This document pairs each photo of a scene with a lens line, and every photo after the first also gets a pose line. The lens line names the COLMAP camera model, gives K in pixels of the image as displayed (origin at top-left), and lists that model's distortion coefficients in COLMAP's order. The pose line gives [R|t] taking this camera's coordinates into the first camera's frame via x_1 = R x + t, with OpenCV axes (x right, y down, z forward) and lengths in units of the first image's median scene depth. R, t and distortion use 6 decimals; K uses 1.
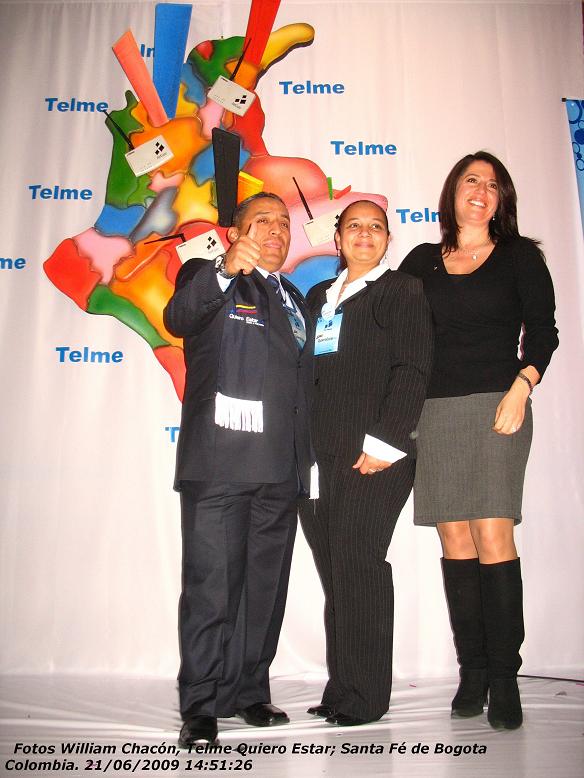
lens RADIAL K [[809.3, 0, 292.0], [0, 809.3, 389.0], [0, 0, 1]] dist [-0.183549, 0.199605]
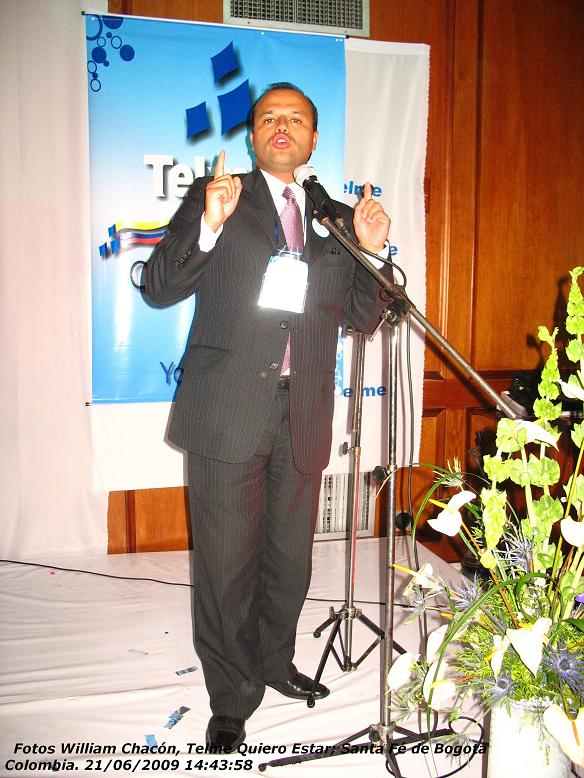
lens RADIAL K [[809.3, 0, 292.0], [0, 809.3, 389.0], [0, 0, 1]] dist [-0.183549, 0.199605]
pose [[0.965678, -0.016287, 0.259232, 0.349653], [-0.056683, 0.960764, 0.271515, -0.201930], [-0.253483, -0.276890, 0.926865, -0.112318]]
